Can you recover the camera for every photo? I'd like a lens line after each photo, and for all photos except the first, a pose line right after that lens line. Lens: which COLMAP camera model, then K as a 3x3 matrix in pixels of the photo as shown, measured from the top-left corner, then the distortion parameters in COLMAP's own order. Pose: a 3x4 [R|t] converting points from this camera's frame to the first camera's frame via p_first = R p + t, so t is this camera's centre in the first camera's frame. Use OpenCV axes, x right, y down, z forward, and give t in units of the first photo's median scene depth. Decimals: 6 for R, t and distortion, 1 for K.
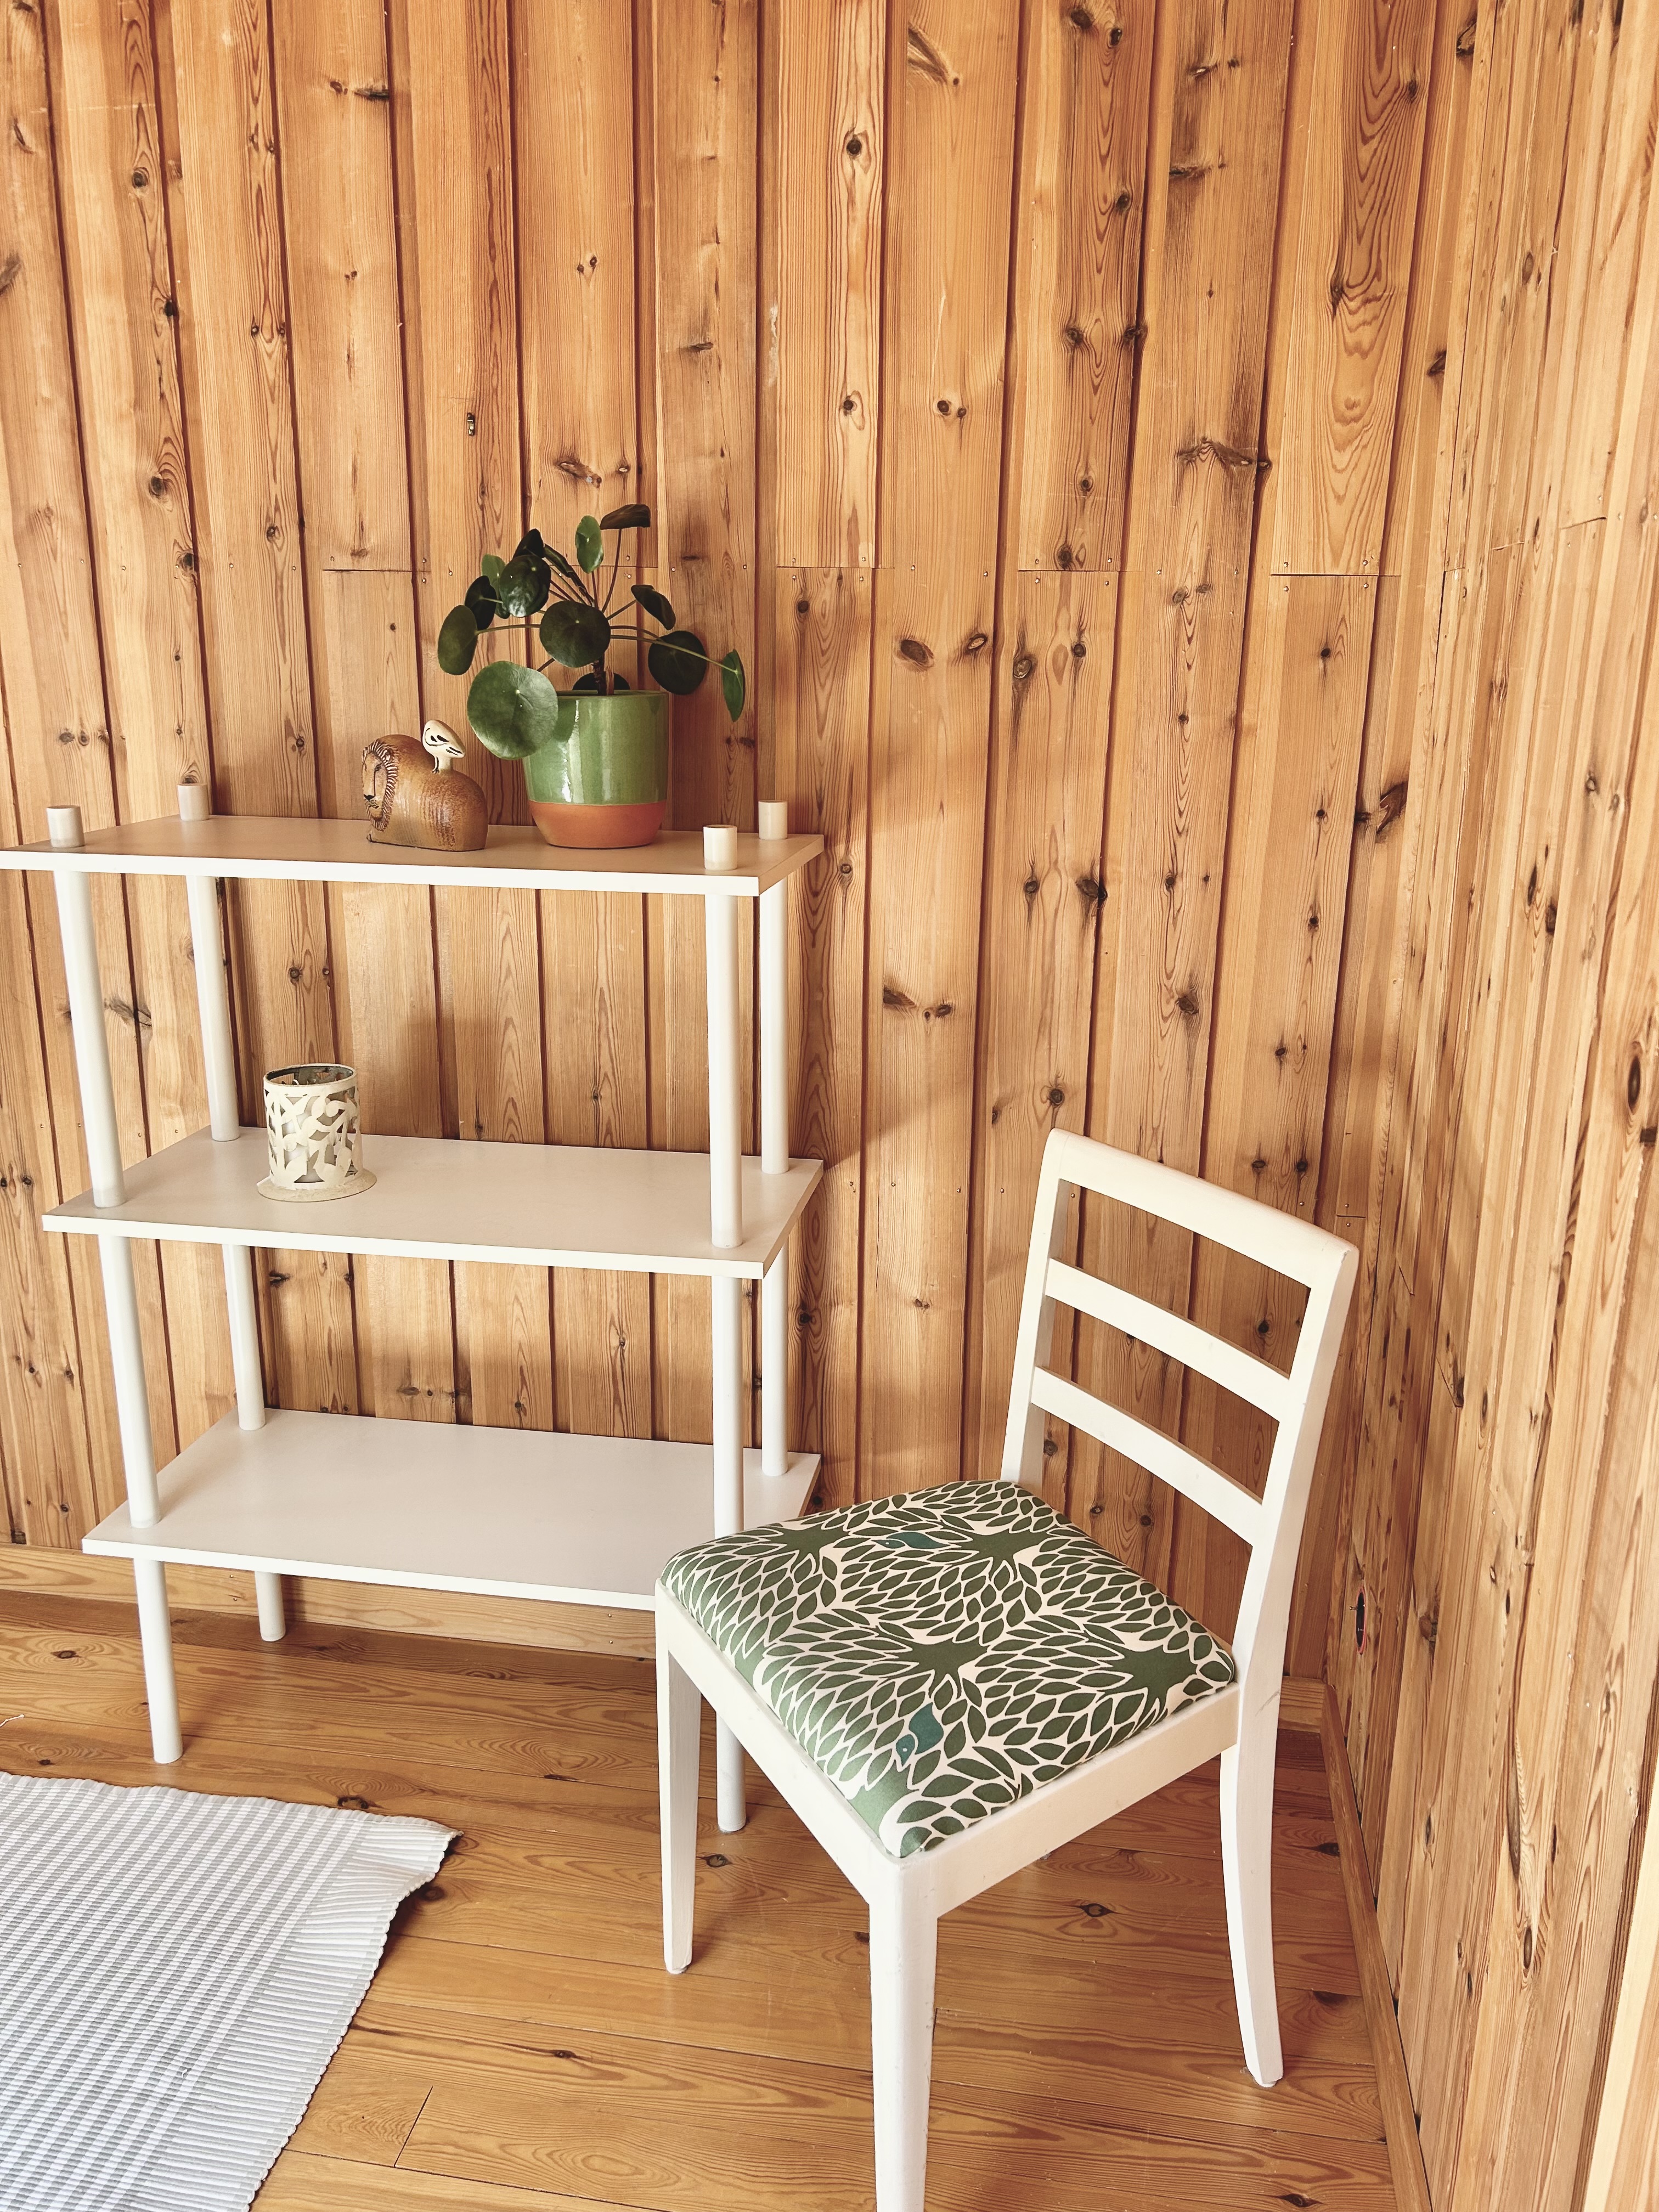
lens RADIAL K [[1668.3, 0, 833.6], [0, 1668.3, 1098.9], [0, 0, 1]] dist [0.042381, -0.048346]
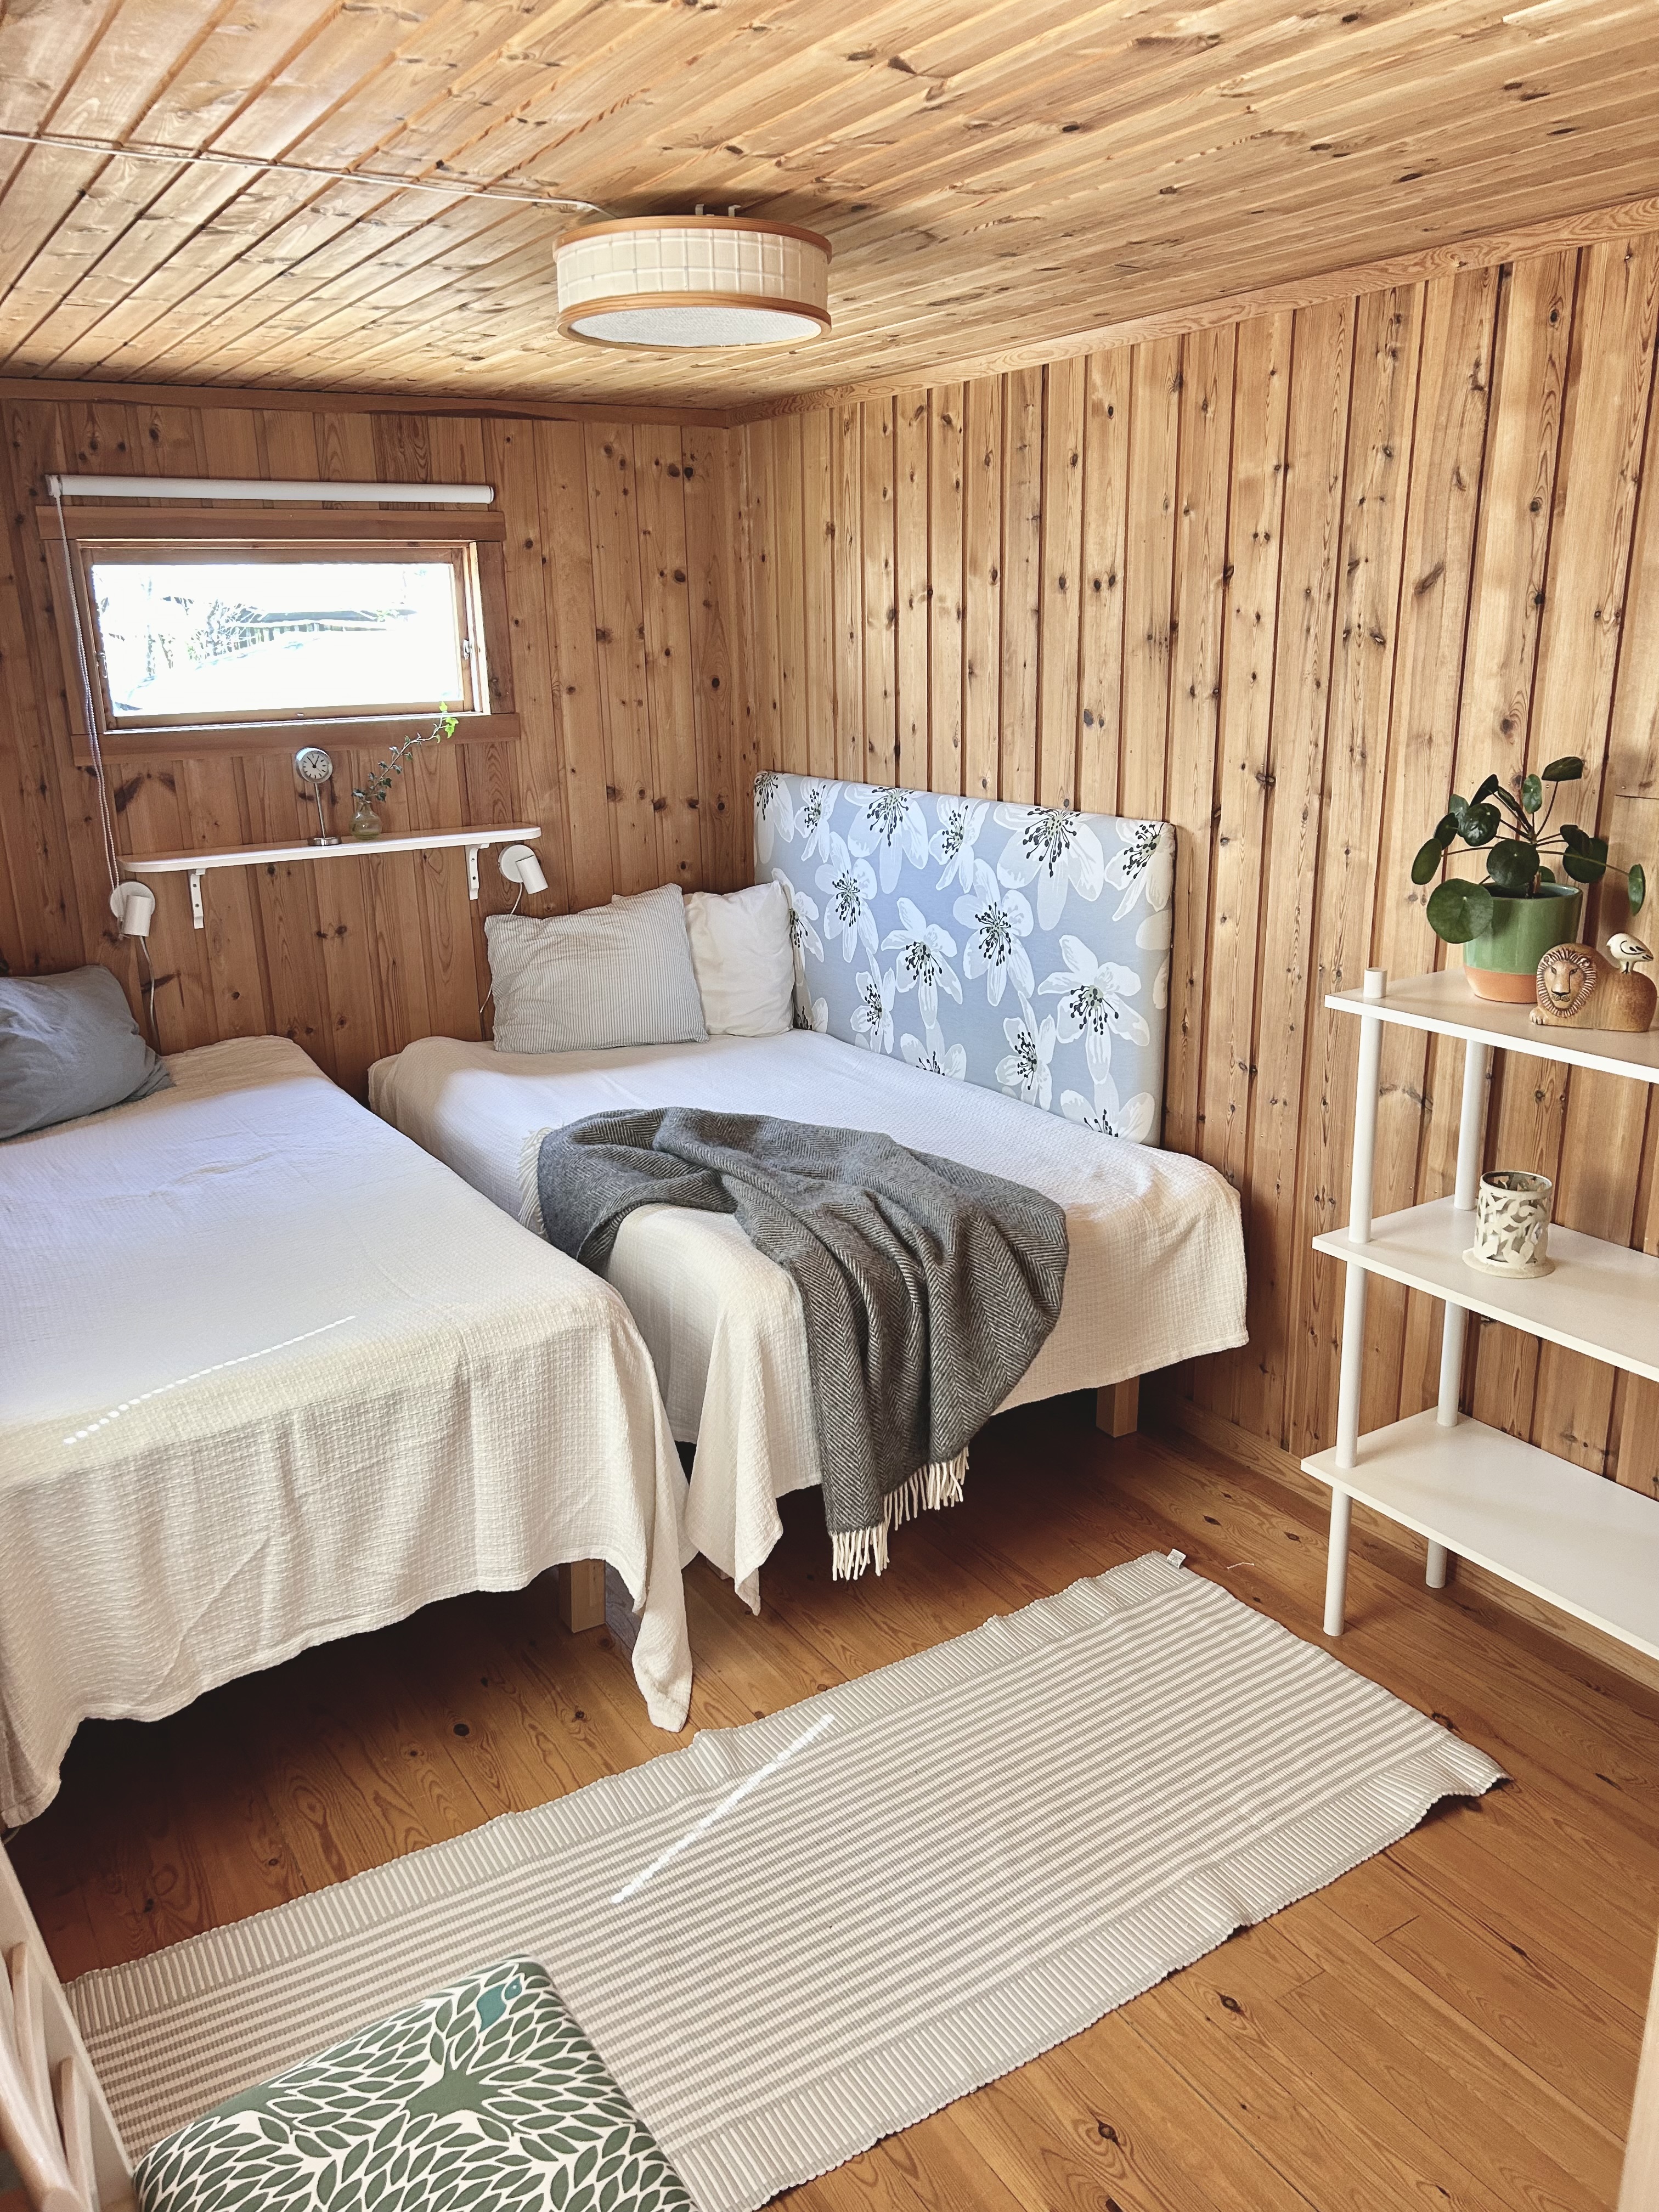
lens RADIAL K [[1668.3, 0, 835.7], [0, 1668.3, 1109.0], [0, 0, 1]] dist [0.042381, -0.048346]
pose [[0.668233, 0.189306, -0.719464, 0.266956], [-0.168384, 0.980473, 0.101589, -0.113359], [0.724646, 0.053261, 0.687060, -0.297103]]
